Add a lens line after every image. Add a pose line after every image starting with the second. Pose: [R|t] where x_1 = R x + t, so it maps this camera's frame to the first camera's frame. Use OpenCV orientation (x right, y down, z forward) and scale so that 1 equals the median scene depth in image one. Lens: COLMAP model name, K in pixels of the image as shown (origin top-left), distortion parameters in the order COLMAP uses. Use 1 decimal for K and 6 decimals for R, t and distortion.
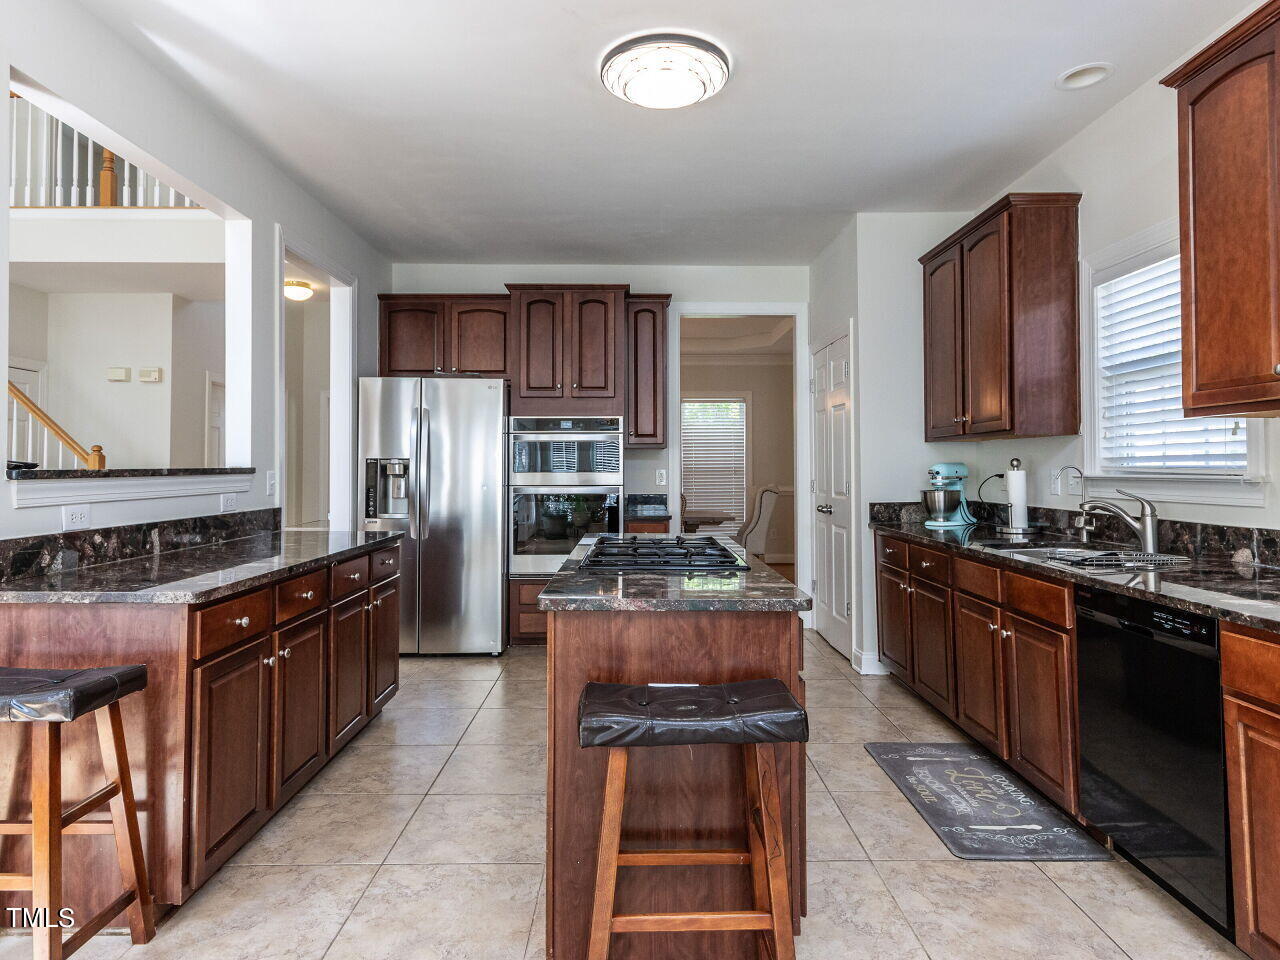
lens RADIAL K [[757.9, 0, 637.6], [0, 757.9, 445.9], [0, 0, 1]] dist [-0.006429, 0.005462]
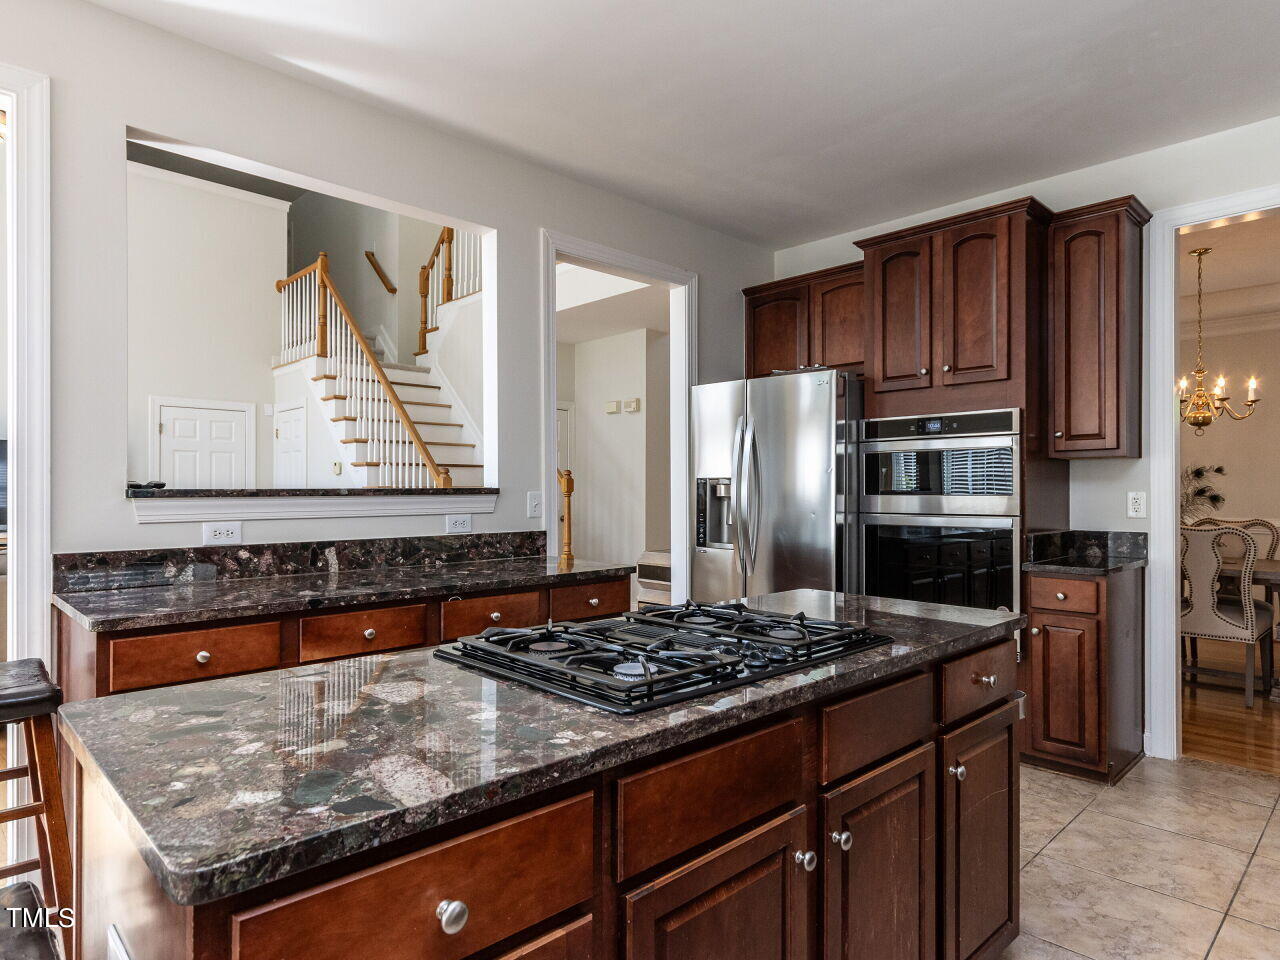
lens RADIAL K [[757.9, 0, 639.9], [0, 757.9, 489.2], [0, 0, 1]] dist [-0.006429, 0.005462]
pose [[0.696686, -0.000781, -0.717376, 0.291200], [0.019981, 0.999633, 0.018317, 0.015288], [0.717098, -0.027095, 0.696446, 0.441730]]
